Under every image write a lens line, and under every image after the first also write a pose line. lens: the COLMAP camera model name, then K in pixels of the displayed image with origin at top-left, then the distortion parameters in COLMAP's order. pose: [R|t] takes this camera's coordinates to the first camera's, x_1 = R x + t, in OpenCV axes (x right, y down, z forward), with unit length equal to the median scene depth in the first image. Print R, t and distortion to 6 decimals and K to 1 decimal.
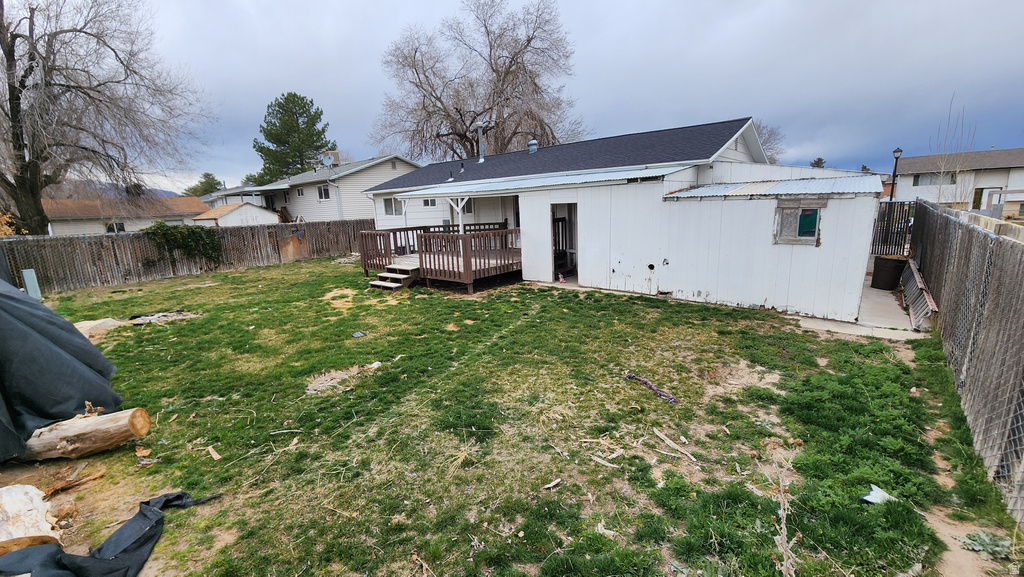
lens RADIAL K [[424.4, 0, 515.1], [0, 424.4, 285.0], [0, 0, 1]] dist [-0.002880, 0.000697]
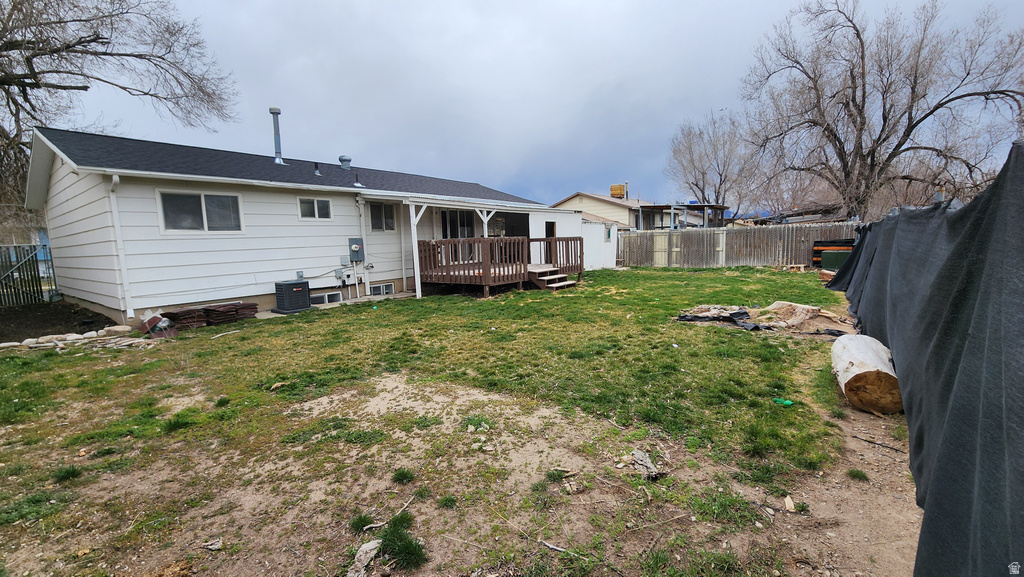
lens RADIAL K [[416.6, 0, 530.3], [0, 416.6, 287.1], [0, 0, 1]] dist [-0.000878, 0.000108]
pose [[-0.078593, -0.066439, 0.994690, -1.281216], [0.223603, 0.971179, 0.082536, -0.091415], [-0.971506, 0.228903, -0.061472, 1.099500]]
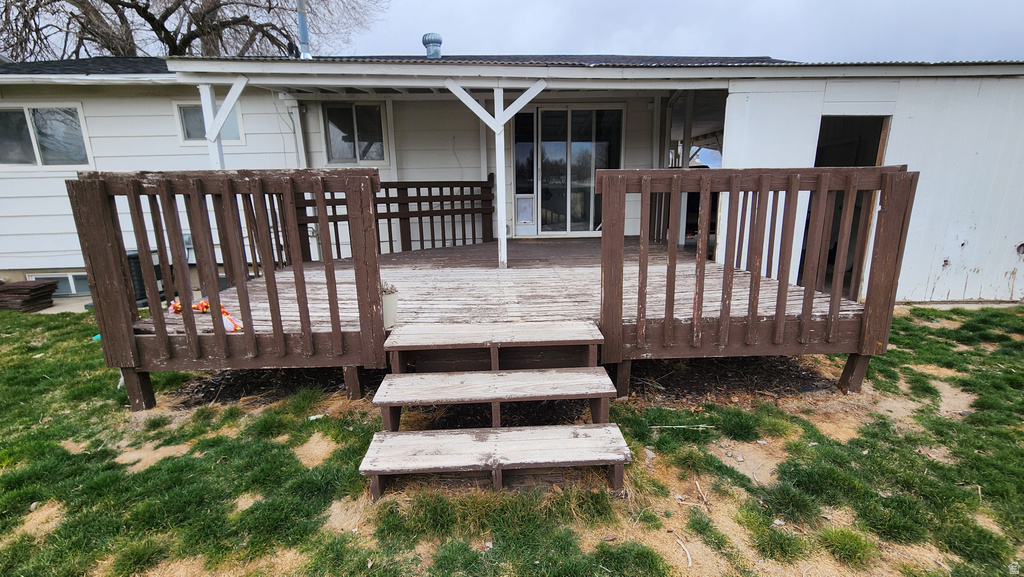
lens RADIAL K [[424.4, 0, 515.1], [0, 424.4, 285.0], [0, 0, 1]] dist [-0.002880, 0.000697]
pose [[0.732392, -0.114725, 0.671148, -0.396704], [0.111639, 0.992596, 0.047847, -0.074599], [-0.671668, 0.039884, 0.739777, 0.830069]]
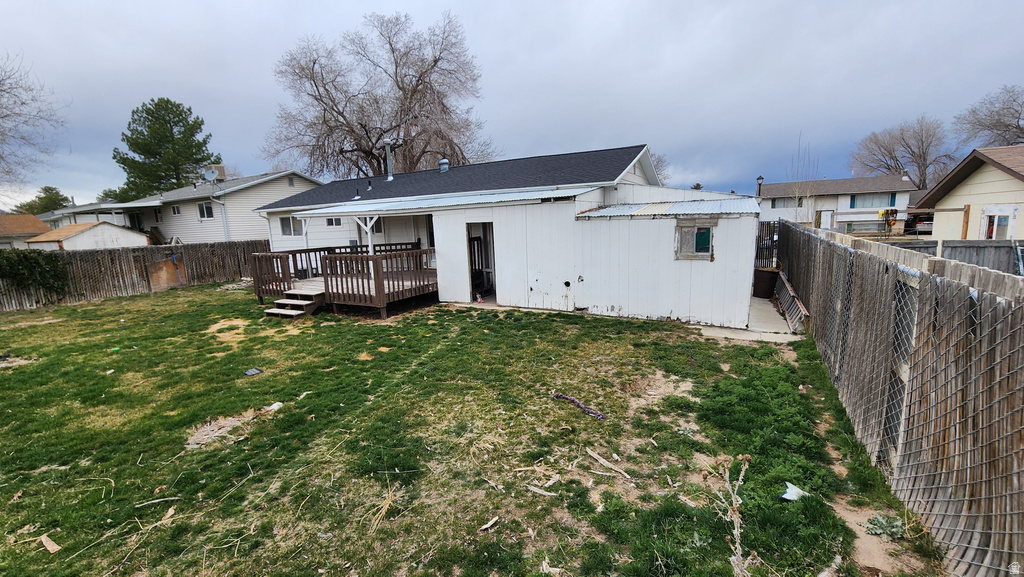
lens RADIAL K [[424.4, 0, 515.1], [0, 424.4, 285.0], [0, 0, 1]] dist [-0.002880, 0.000697]
pose [[0.978316, -0.029806, 0.204962, -0.010438], [0.038972, 0.998406, -0.040830, -0.003049], [-0.203418, 0.047932, 0.977918, 0.020241]]
